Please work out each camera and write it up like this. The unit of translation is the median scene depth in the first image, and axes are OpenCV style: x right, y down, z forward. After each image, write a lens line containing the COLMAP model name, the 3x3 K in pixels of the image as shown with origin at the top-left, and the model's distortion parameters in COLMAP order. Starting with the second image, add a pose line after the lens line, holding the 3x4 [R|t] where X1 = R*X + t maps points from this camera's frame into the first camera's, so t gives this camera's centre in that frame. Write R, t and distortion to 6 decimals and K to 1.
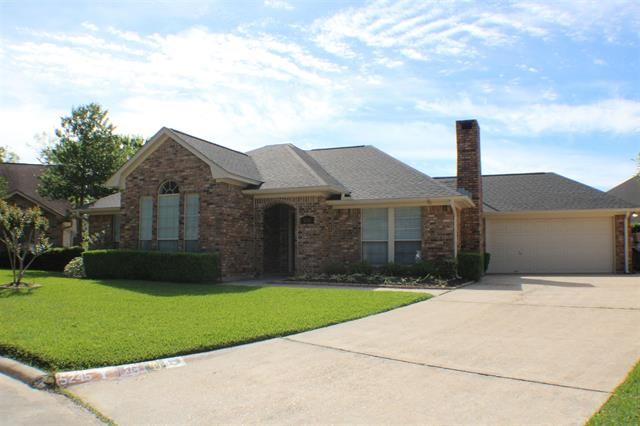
lens RADIAL K [[506.3, 0, 320.0], [0, 506.3, 213.0], [0, 0, 1]] dist [-0.220748, 0.082685]
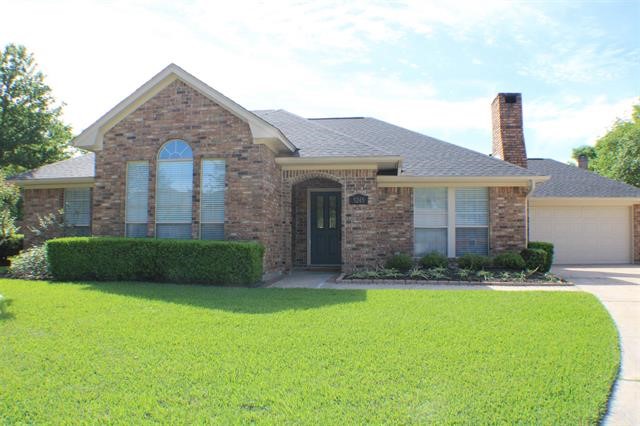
lens RADIAL K [[506.3, 0, 320.0], [0, 506.3, 213.0], [0, 0, 1]] dist [-0.220748, 0.082685]
pose [[0.969268, 0.017192, 0.245404, -0.271416], [-0.023431, 0.999472, 0.022525, 0.018175], [-0.244887, -0.027583, 0.969159, 0.256841]]
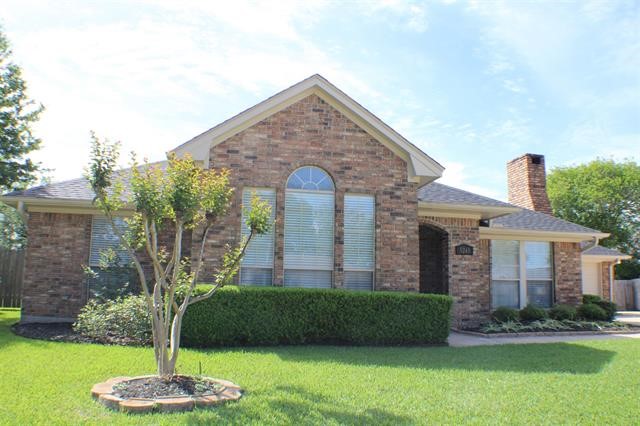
lens RADIAL K [[506.3, 0, 320.0], [0, 506.3, 213.0], [0, 0, 1]] dist [-0.220748, 0.082685]
pose [[0.836337, 0.105242, 0.538018, -0.596676], [-0.064830, 0.993501, -0.093561, 0.041847], [-0.544368, 0.043369, 0.837725, 0.496717]]
